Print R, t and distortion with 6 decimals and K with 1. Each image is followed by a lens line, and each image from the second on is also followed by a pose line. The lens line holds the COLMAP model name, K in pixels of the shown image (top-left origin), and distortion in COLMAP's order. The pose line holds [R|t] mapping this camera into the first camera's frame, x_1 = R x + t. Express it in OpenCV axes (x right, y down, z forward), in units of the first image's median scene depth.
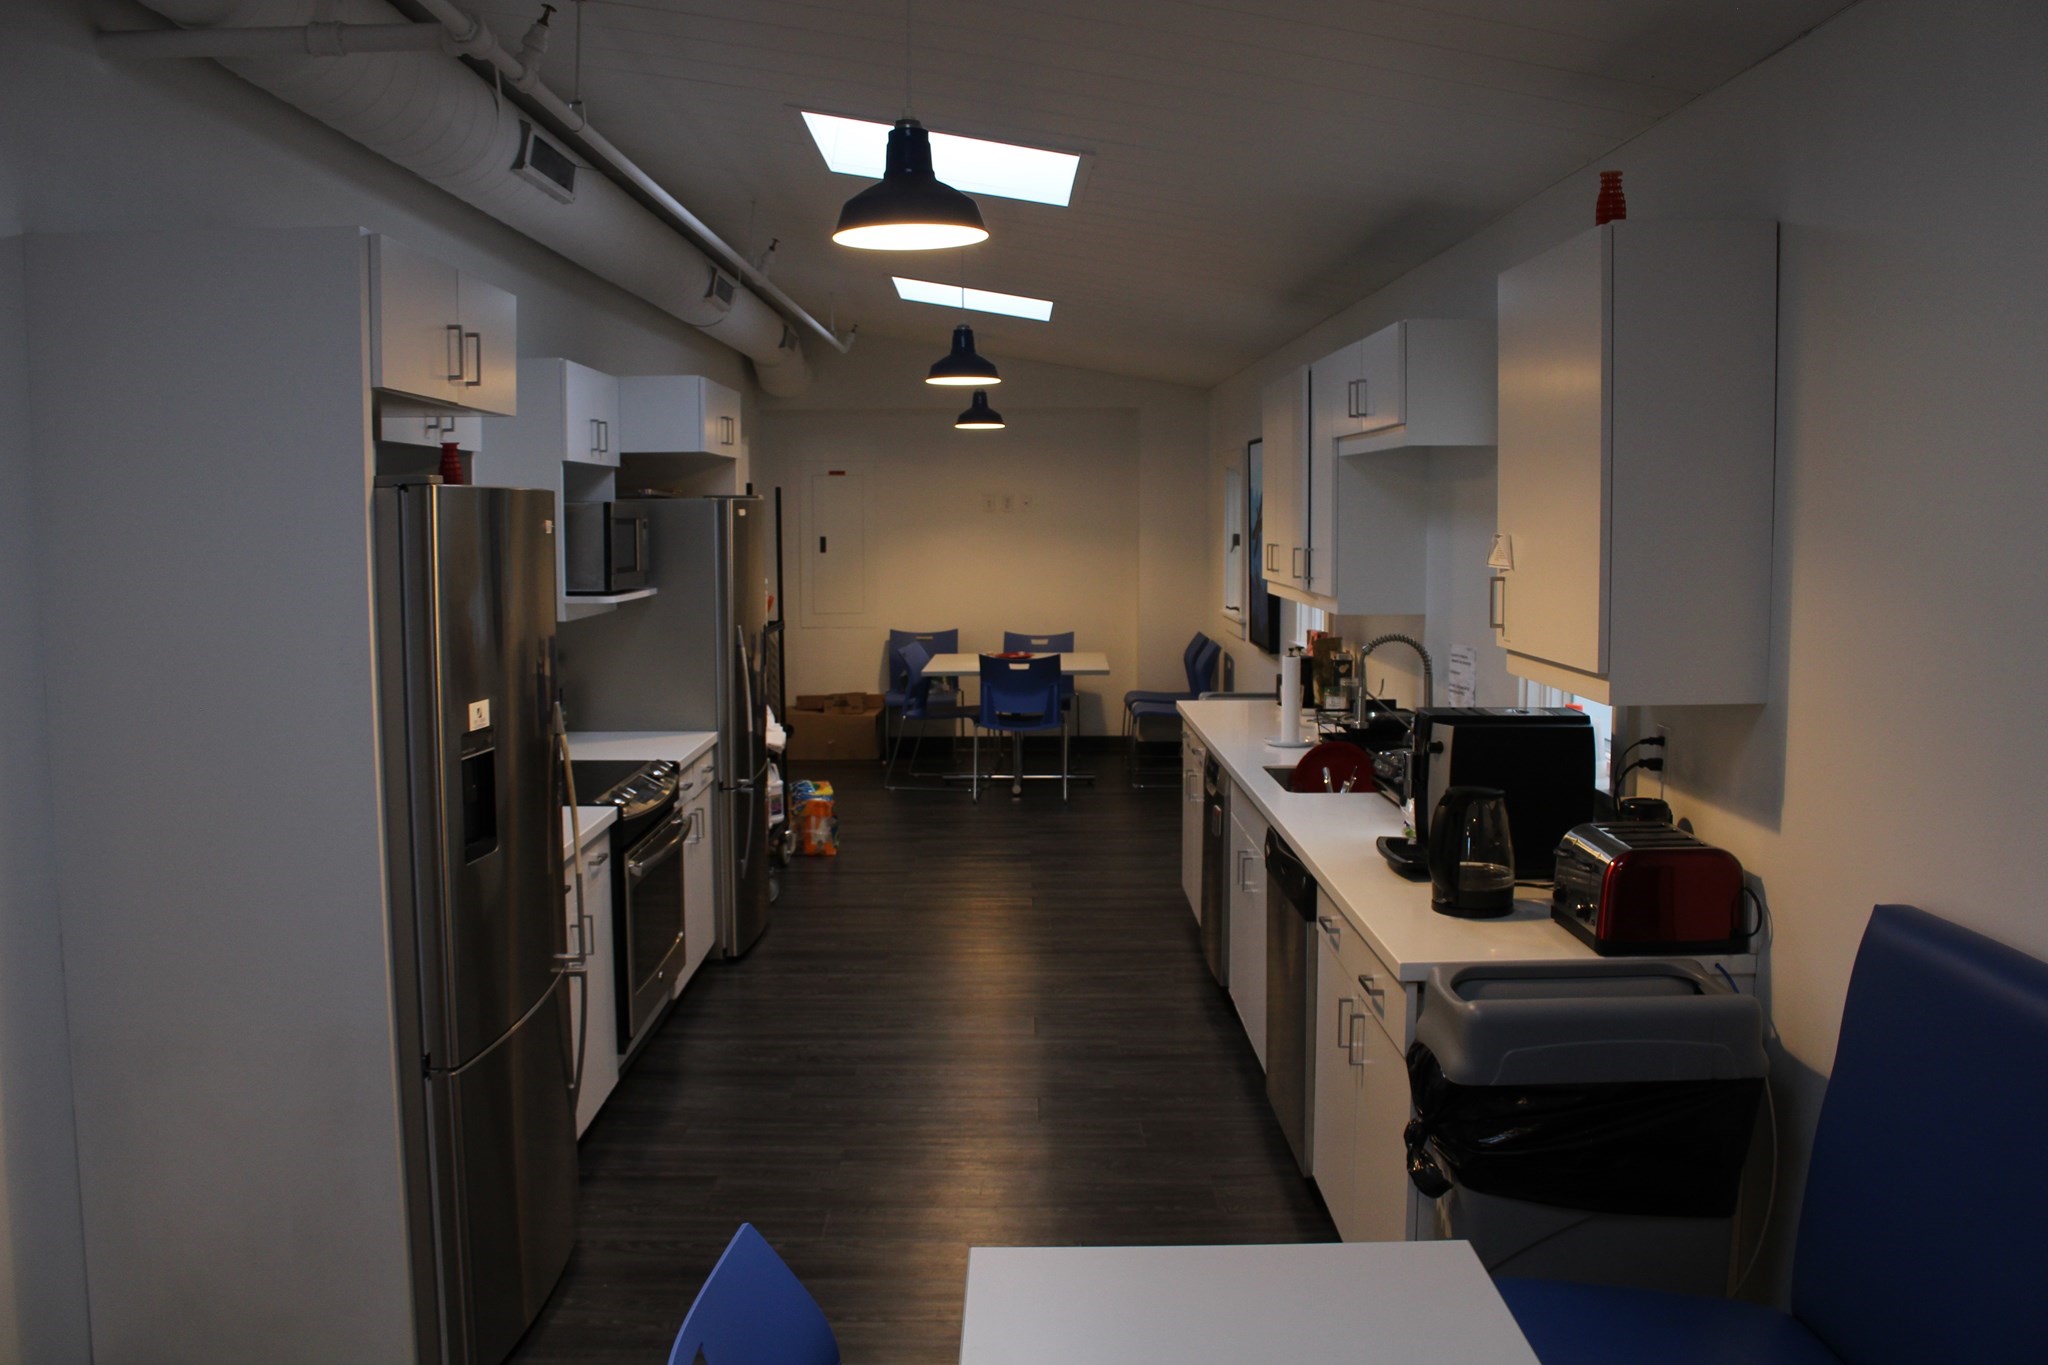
lens RADIAL K [[1692.0, 0, 1046.1], [0, 1692.0, 674.4], [0, 0, 1]] dist [-0.098288, 0.043201]
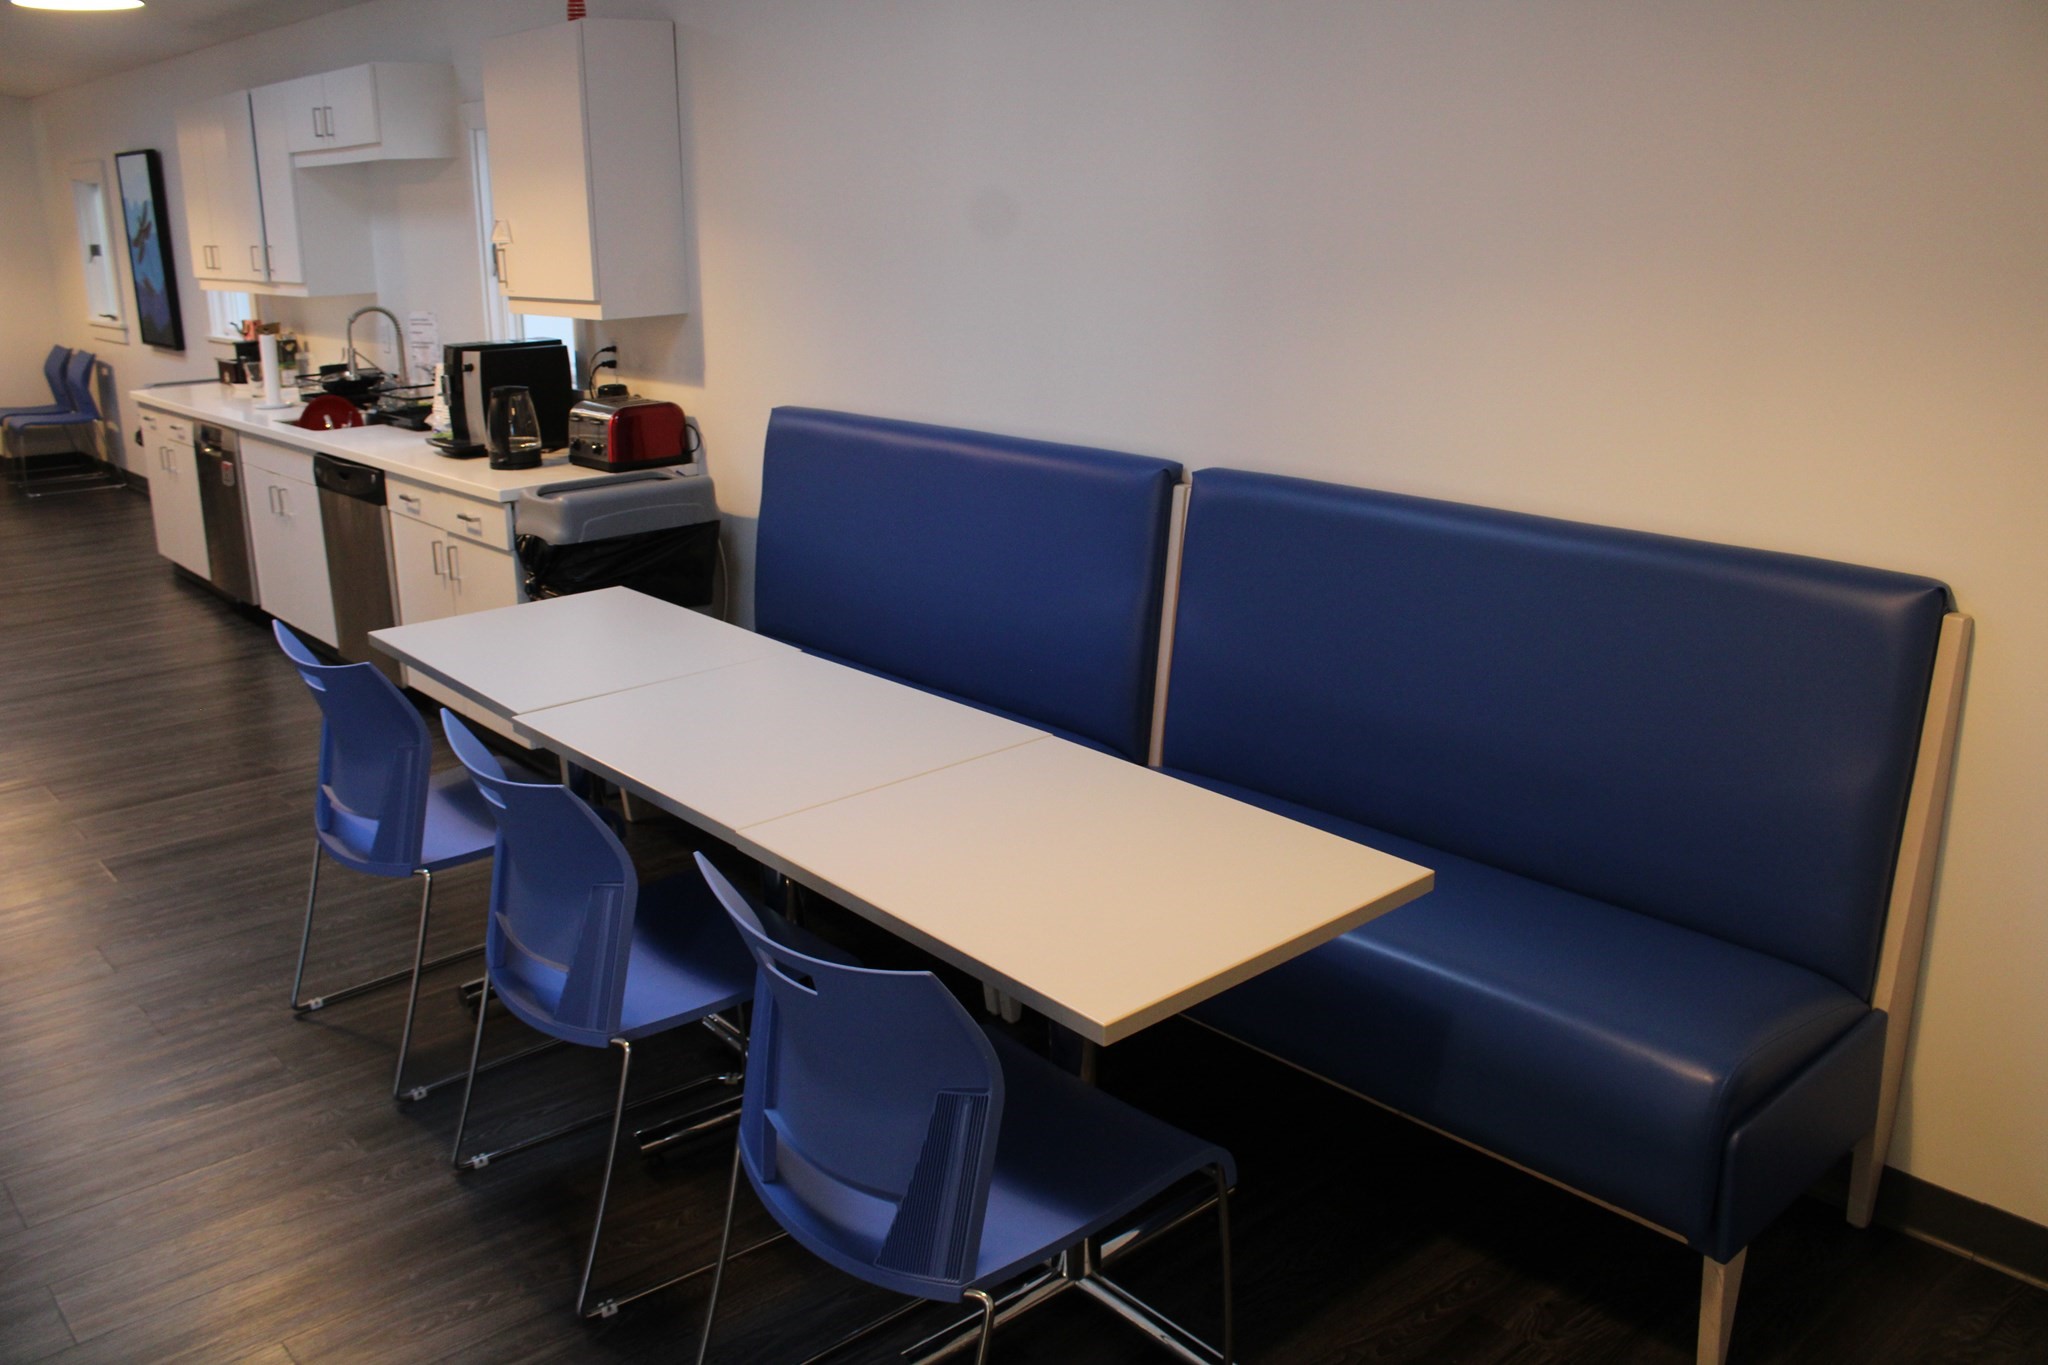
lens RADIAL K [[1692.0, 0, 1017.4], [0, 1692.0, 677.4], [0, 0, 1]] dist [-0.098288, 0.043201]
pose [[0.756907, -0.186350, 0.626391, -0.239898], [0.075861, 0.977058, 0.199005, 0.034508], [-0.649105, -0.103110, 0.753678, -0.290350]]
